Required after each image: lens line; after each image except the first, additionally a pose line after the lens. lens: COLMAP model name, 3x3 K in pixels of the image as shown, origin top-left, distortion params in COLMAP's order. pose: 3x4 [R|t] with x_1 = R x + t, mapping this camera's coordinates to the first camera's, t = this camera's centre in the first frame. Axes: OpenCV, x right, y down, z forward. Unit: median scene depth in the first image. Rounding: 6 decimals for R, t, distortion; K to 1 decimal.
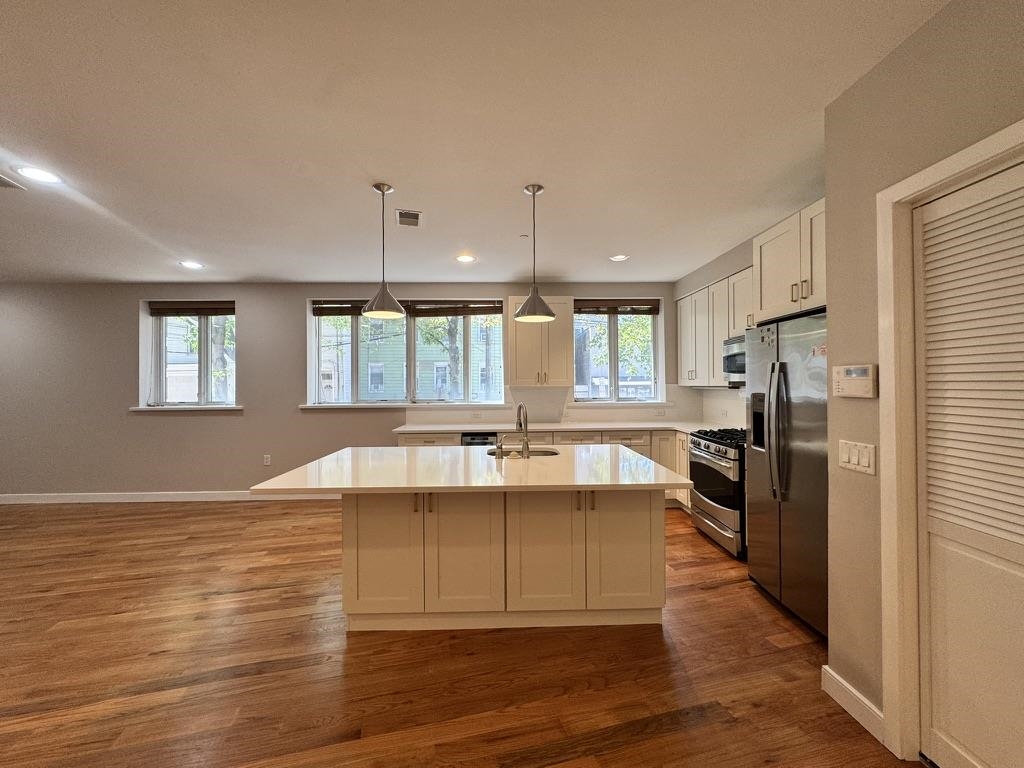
lens RADIAL K [[408.1, 0, 512.0], [0, 408.1, 384.0], [0, 0, 1]] dist [-0.001053, 0.000492]
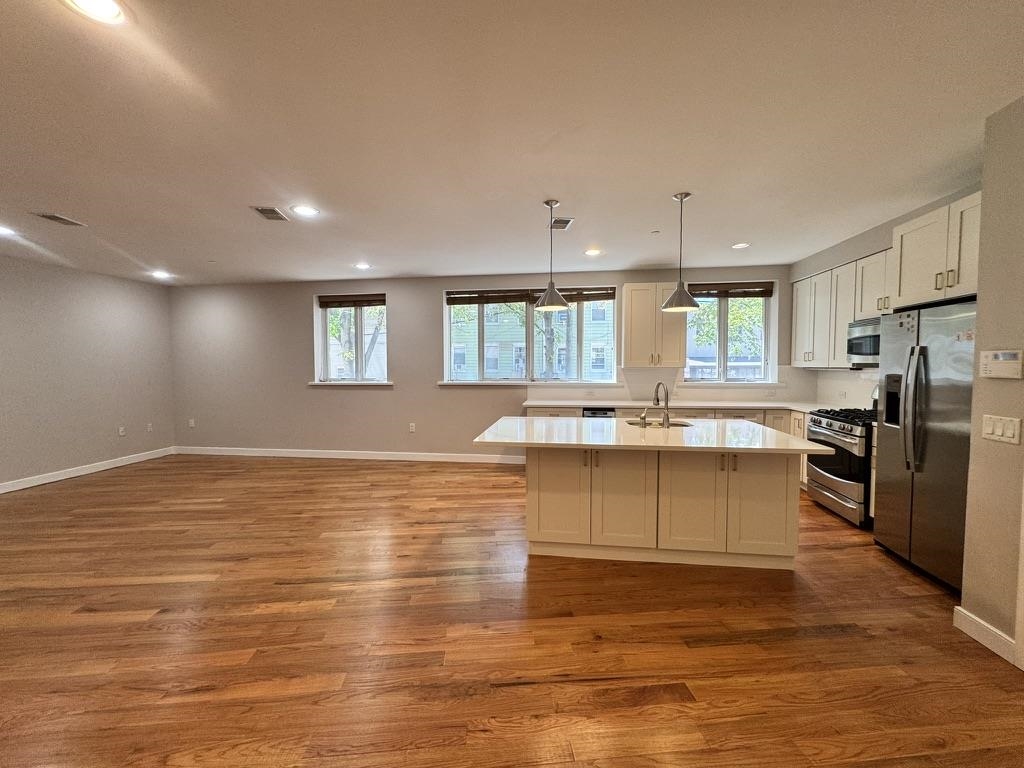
lens RADIAL K [[408.1, 0, 512.0], [0, 408.1, 384.0], [0, 0, 1]] dist [-0.001053, 0.000492]
pose [[0.986464, 0.011579, -0.163566, -0.164907], [-0.003452, 0.998749, 0.049882, -0.002263], [0.163939, -0.048642, 0.985271, -0.176899]]
